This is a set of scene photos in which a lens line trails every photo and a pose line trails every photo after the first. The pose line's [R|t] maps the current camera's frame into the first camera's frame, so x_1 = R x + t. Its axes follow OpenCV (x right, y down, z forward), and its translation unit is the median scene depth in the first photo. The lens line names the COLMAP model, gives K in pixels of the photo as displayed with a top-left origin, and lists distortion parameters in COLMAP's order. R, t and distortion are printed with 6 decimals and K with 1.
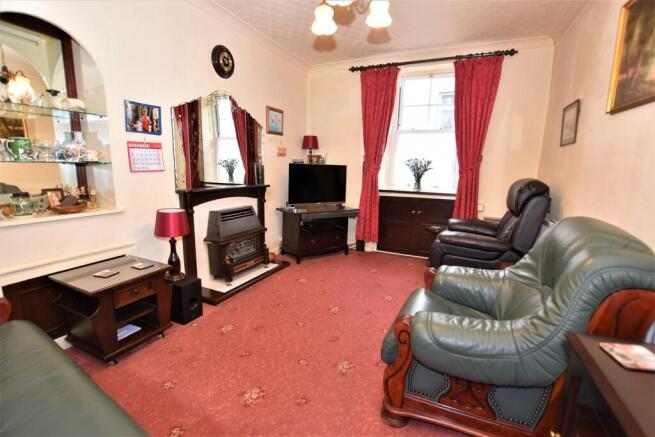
lens RADIAL K [[298.6, 0, 331.4], [0, 298.6, 221.1], [0, 0, 1]] dist [-0.023630, 0.000313]
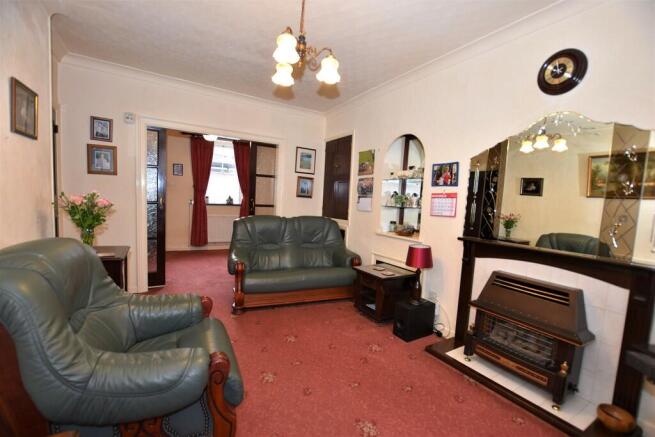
lens RADIAL K [[298.6, 0, 331.4], [0, 298.6, 221.1], [0, 0, 1]] dist [-0.023630, 0.000313]
pose [[-0.581716, 0.026576, -0.812958, 0.396173], [-0.195515, 0.965595, 0.171467, -0.163907], [0.789544, 0.258690, -0.556506, 0.804624]]
